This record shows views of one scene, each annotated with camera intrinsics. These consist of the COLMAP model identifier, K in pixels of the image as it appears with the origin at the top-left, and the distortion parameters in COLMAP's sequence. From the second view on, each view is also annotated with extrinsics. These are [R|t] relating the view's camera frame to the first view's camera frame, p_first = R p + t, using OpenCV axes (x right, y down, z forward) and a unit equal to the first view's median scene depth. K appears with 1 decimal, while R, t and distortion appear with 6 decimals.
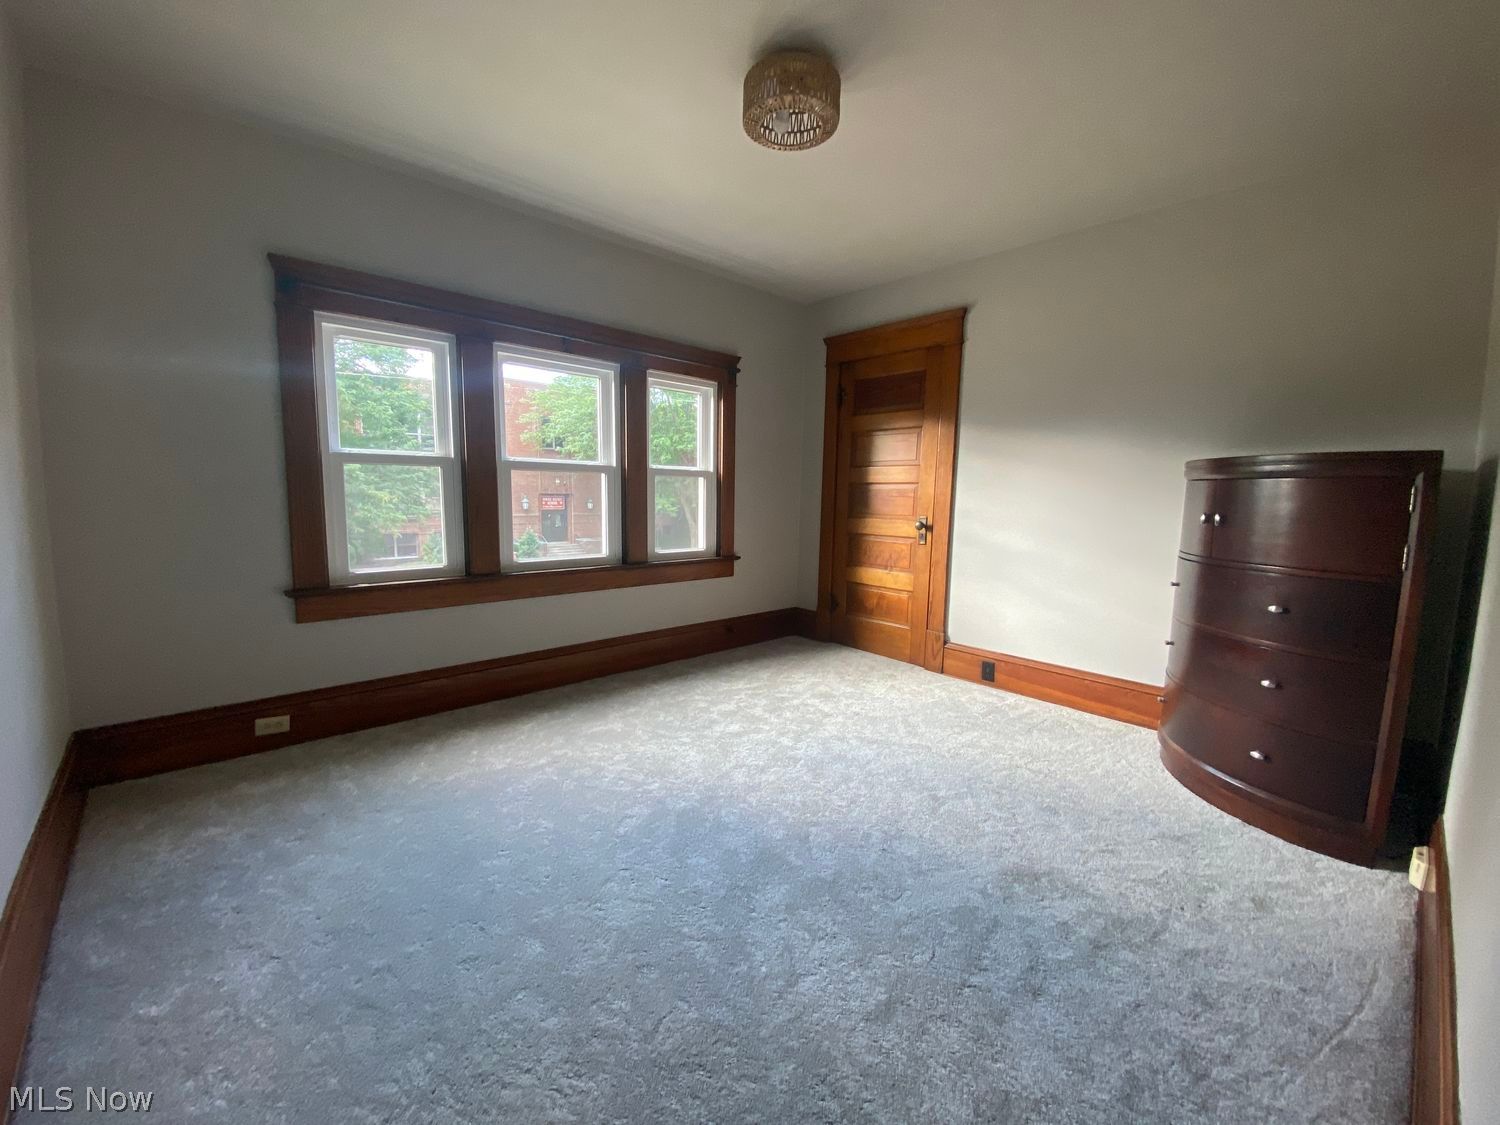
lens RADIAL K [[612.9, 0, 750.0], [0, 612.9, 562.5], [0, 0, 1]] dist [0.016360, -0.017405]
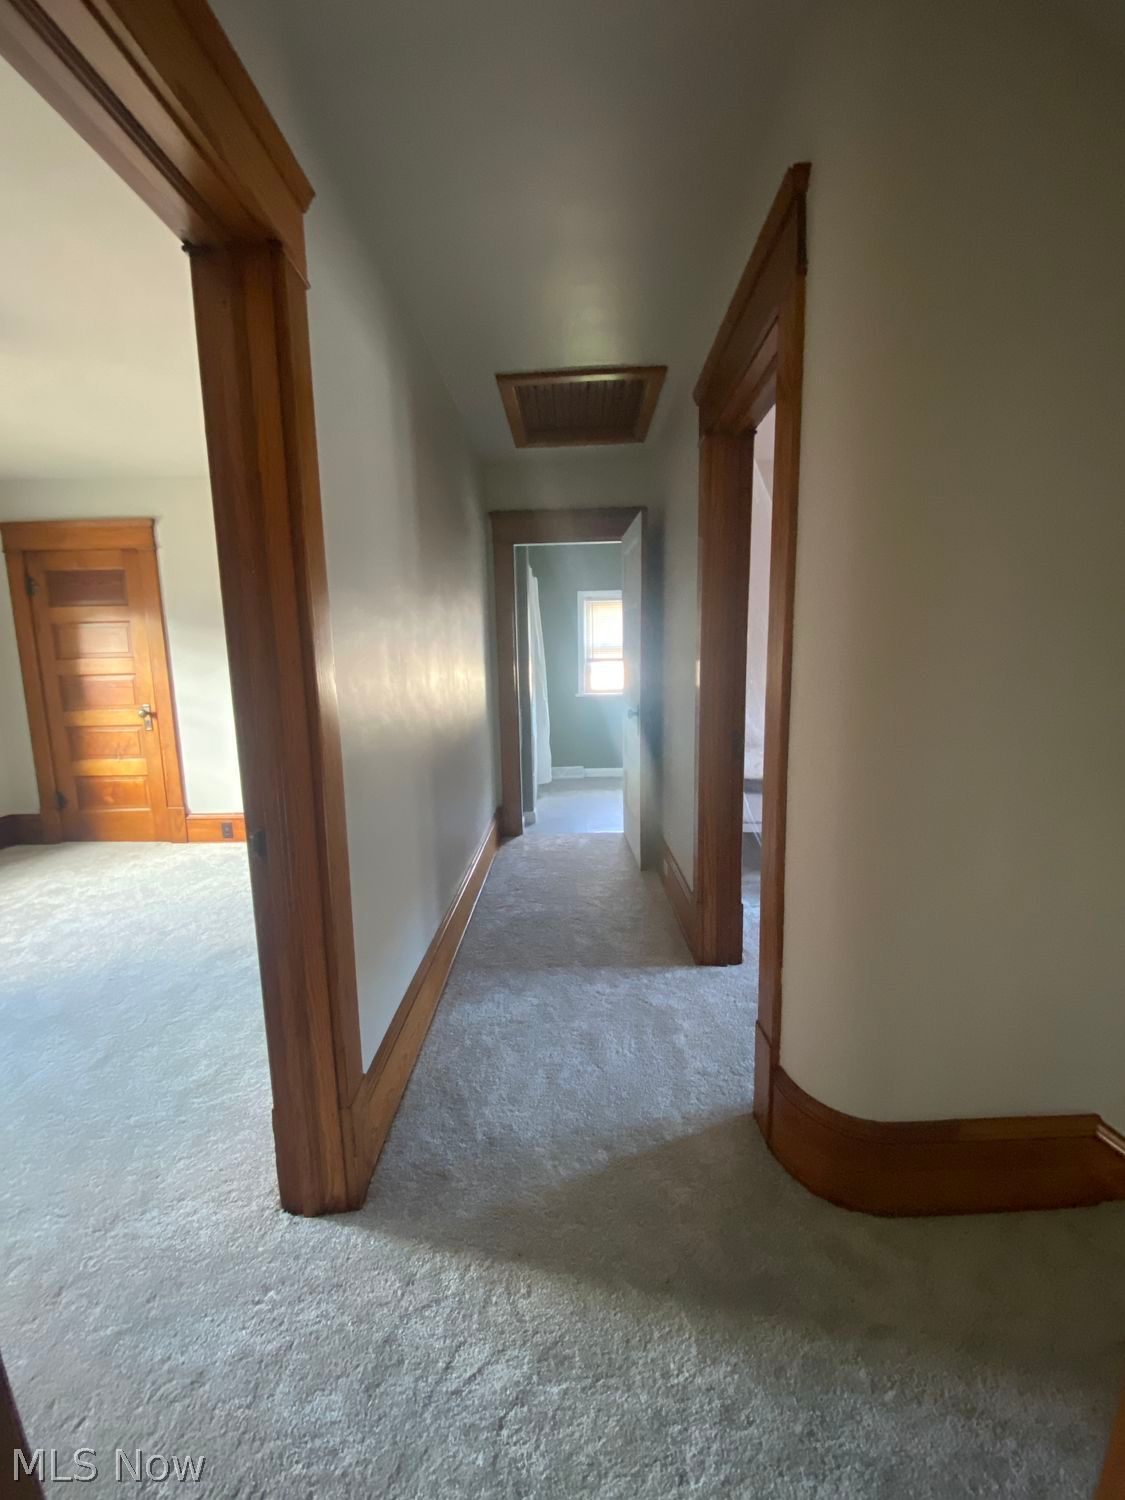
lens RADIAL K [[612.9, 0, 567.7], [0, 612.9, 743.5], [0, 0, 1]] dist [0.016360, -0.017405]
pose [[0.689542, -0.135664, 0.711426, 0.016718], [0.117456, 0.990243, 0.074990, -0.001847], [-0.714658, 0.031852, 0.698748, -0.326040]]
